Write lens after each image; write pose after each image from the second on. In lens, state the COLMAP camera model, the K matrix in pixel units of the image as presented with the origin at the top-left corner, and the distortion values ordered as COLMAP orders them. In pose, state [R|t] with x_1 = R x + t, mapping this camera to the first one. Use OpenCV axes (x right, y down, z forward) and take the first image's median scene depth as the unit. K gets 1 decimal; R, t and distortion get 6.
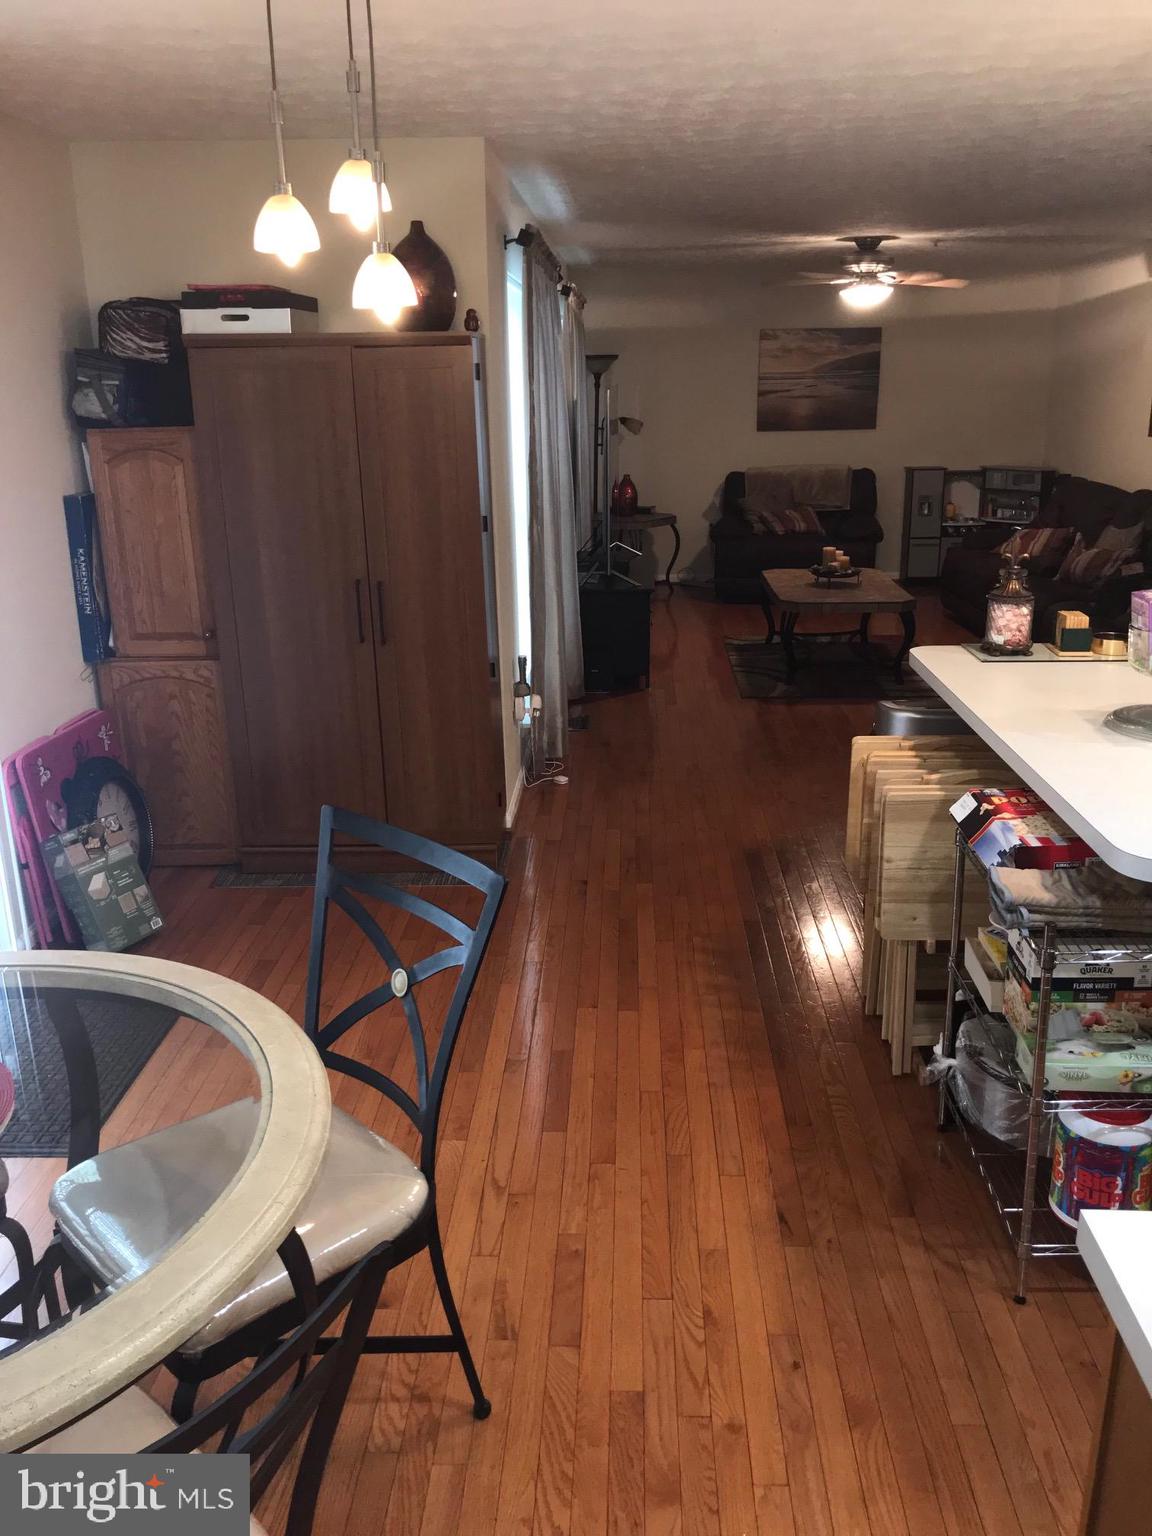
lens RADIAL K [[1269.4, 0, 580.1], [0, 1269.4, 768.0], [0, 0, 1]] dist [0.037246, -0.030688]
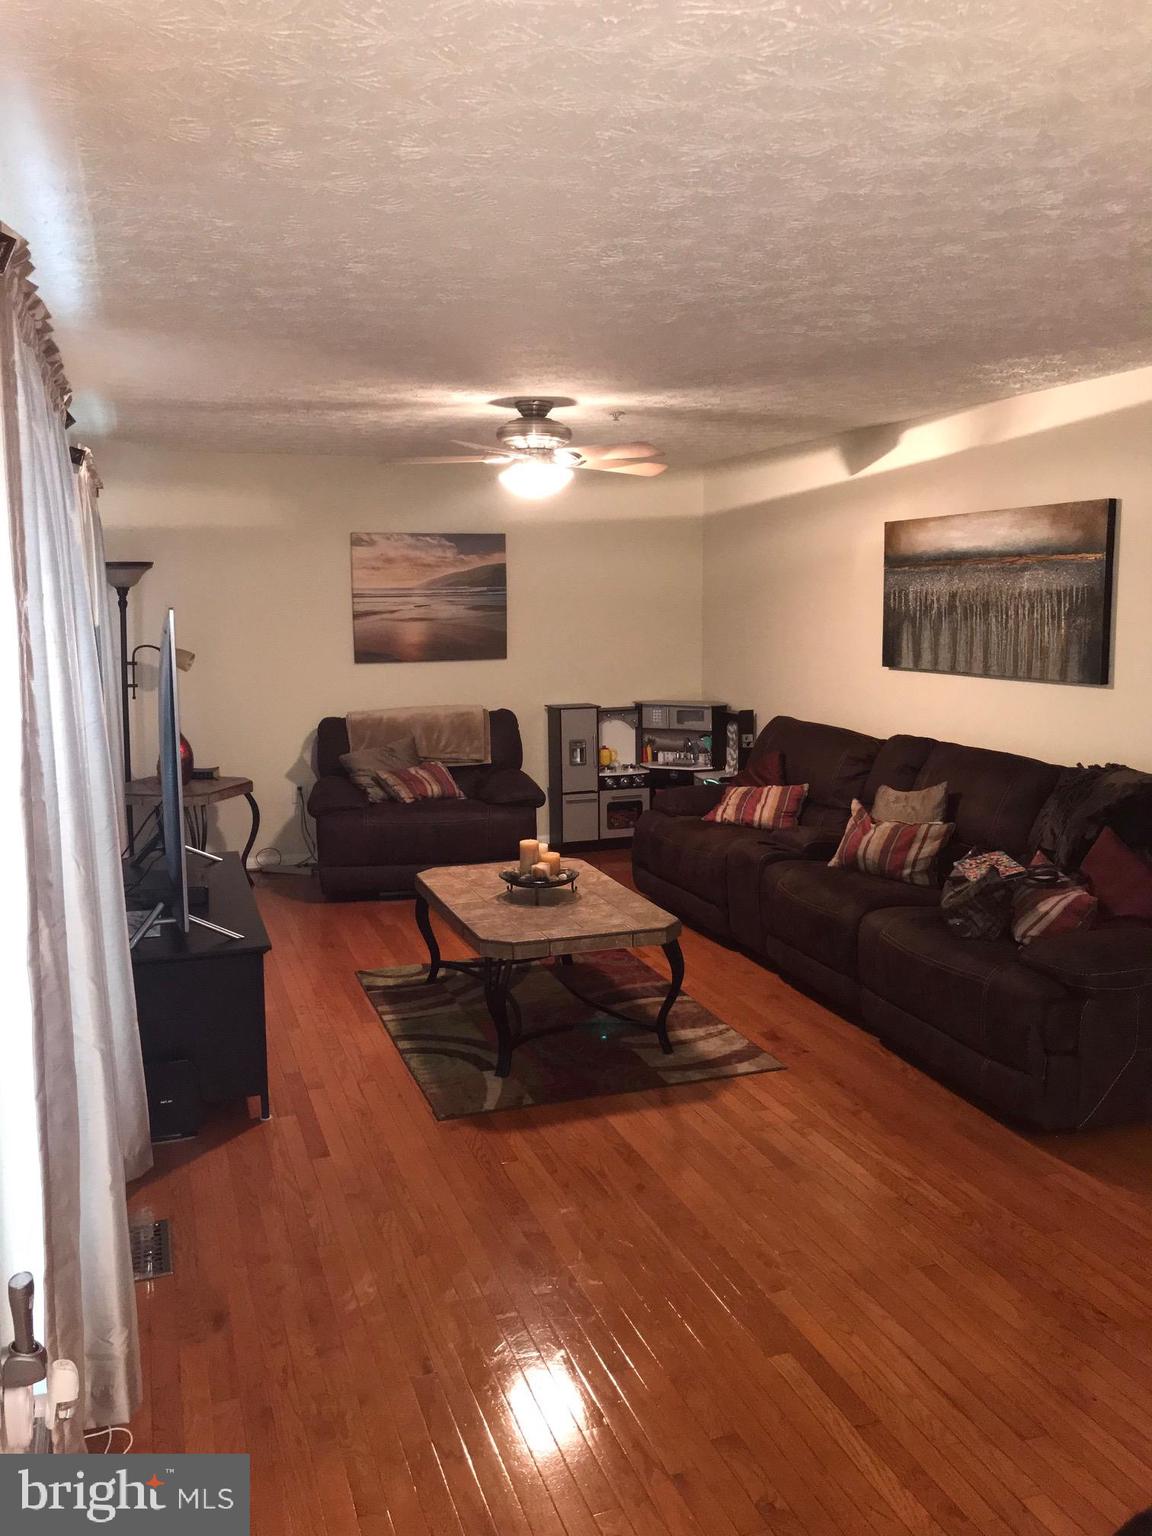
lens RADIAL K [[1269.4, 0, 573.1], [0, 1269.4, 765.4], [0, 0, 1]] dist [0.037246, -0.030688]
pose [[0.933207, -0.047029, 0.356249, -0.010325], [0.106204, 0.983207, -0.148410, -0.083973], [-0.343287, 0.176332, 0.922530, 0.287366]]
